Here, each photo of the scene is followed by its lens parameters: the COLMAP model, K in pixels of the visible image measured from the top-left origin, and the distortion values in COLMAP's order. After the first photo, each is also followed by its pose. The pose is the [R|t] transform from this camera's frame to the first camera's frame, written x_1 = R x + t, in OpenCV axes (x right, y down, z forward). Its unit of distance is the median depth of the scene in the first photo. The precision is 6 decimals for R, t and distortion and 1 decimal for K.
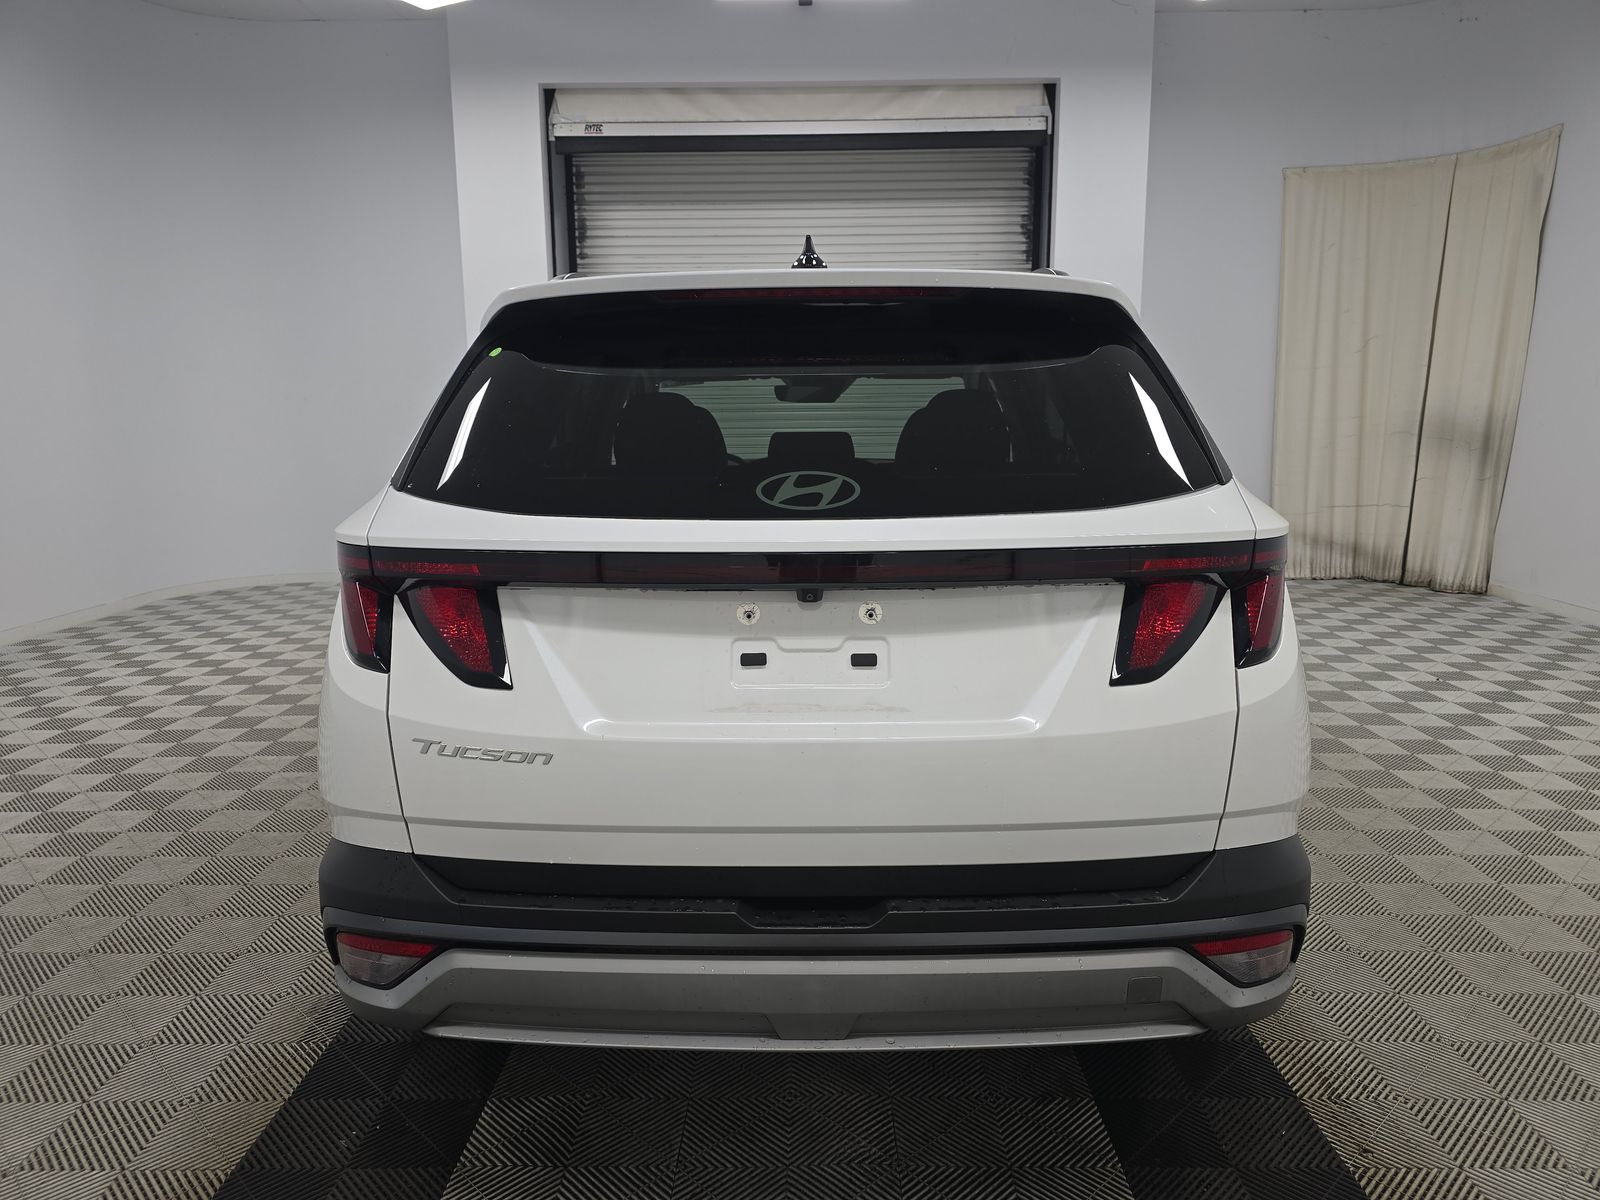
lens RADIAL K [[1078.4, 0, 804.7], [0, 1078.4, 606.7], [0, 0, 1]] dist [0.033807, -0.029985]
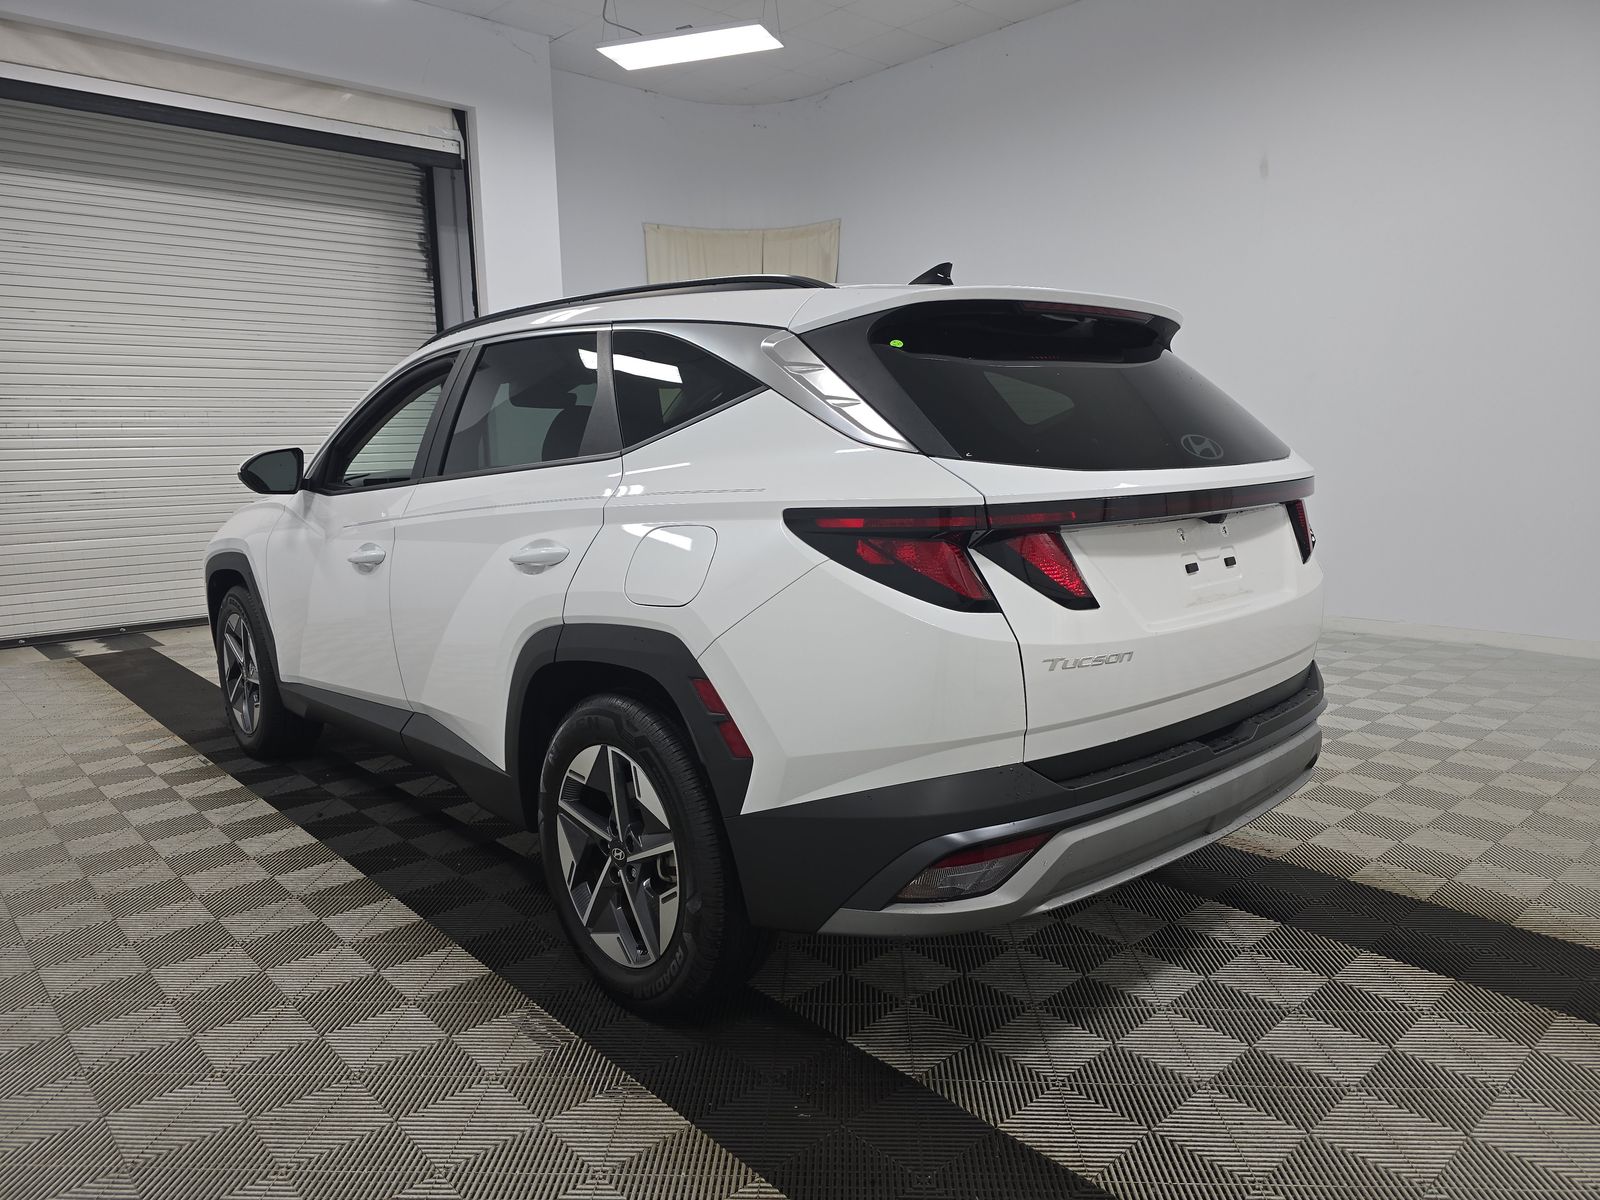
lens RADIAL K [[1078.4, 0, 804.7], [0, 1078.4, 606.7], [0, 0, 1]] dist [0.033807, -0.029985]
pose [[0.726550, -0.111122, 0.678069, -0.282163], [0.129201, 0.991328, 0.024020, -0.000094], [-0.674858, 0.070155, 0.734606, 0.060485]]
